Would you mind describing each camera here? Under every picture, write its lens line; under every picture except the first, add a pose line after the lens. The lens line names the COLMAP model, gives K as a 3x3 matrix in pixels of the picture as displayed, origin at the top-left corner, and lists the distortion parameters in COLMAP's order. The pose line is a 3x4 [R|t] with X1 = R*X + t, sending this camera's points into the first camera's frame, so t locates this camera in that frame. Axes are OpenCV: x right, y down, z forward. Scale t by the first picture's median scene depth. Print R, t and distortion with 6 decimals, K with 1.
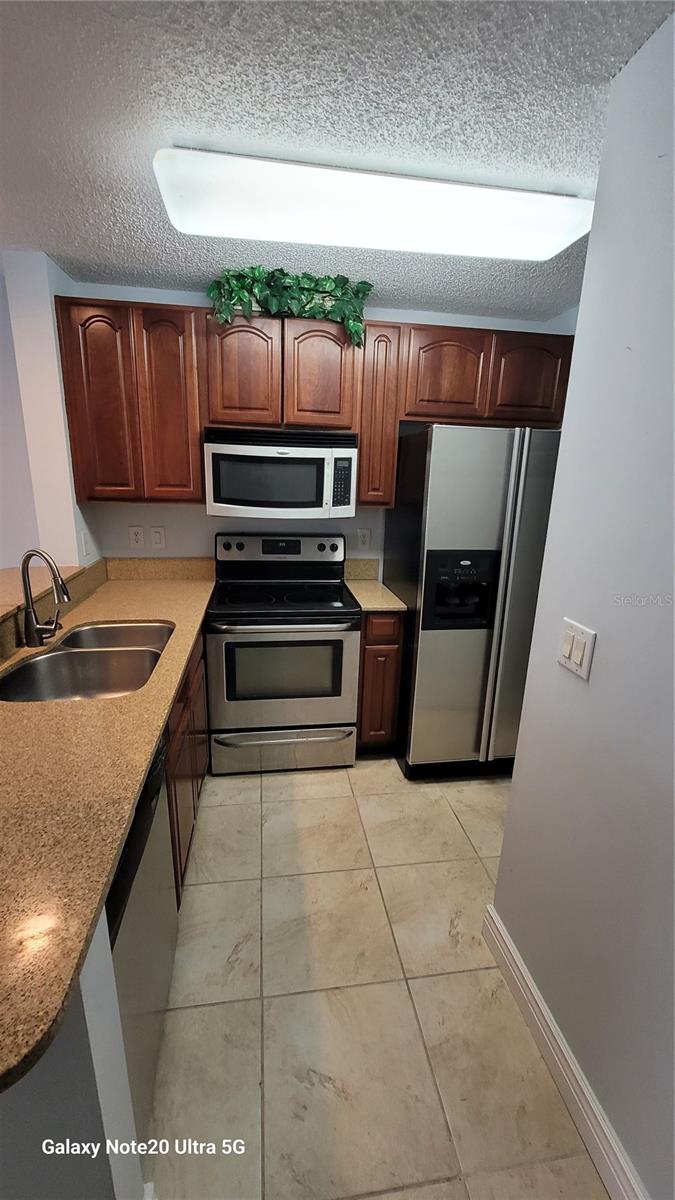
lens RADIAL K [[491.0, 0, 335.1], [0, 491.0, 599.3], [0, 0, 1]] dist [-0.004337, -0.000563]
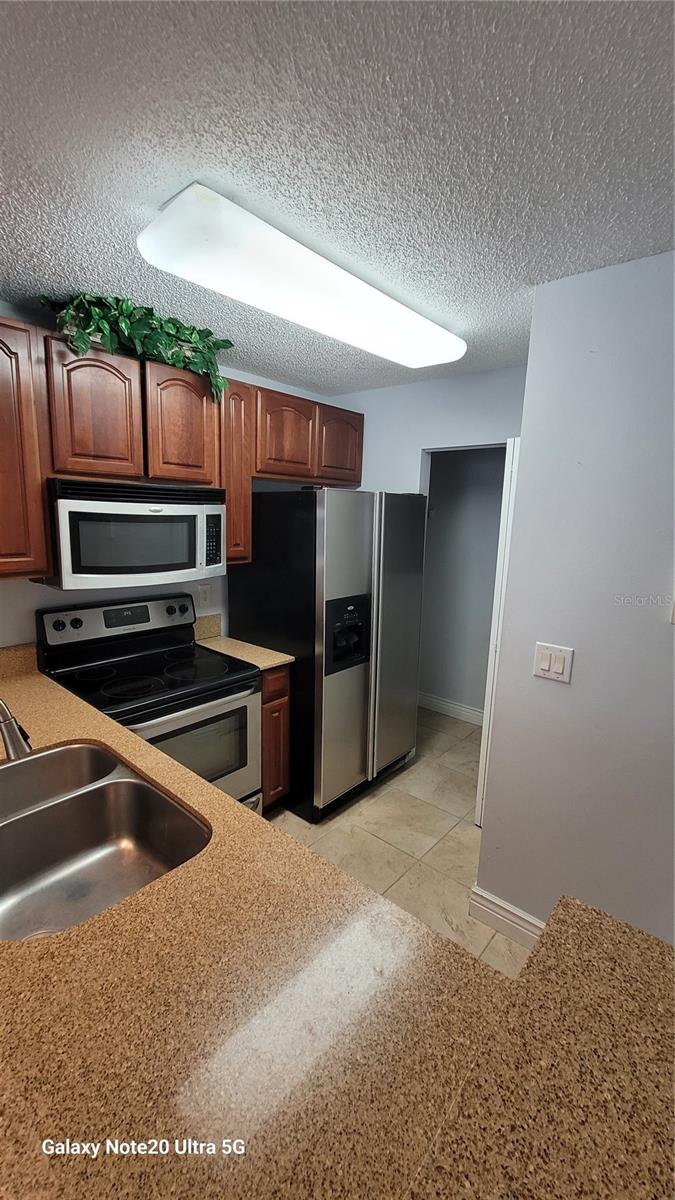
lens RADIAL K [[491.0, 0, 335.6], [0, 491.0, 599.8], [0, 0, 1]] dist [-0.004337, -0.000563]
pose [[0.760290, -0.122618, 0.637905, -0.429797], [0.160847, 0.986977, -0.001990, -0.087706], [-0.629354, 0.104118, 0.770112, 0.144776]]
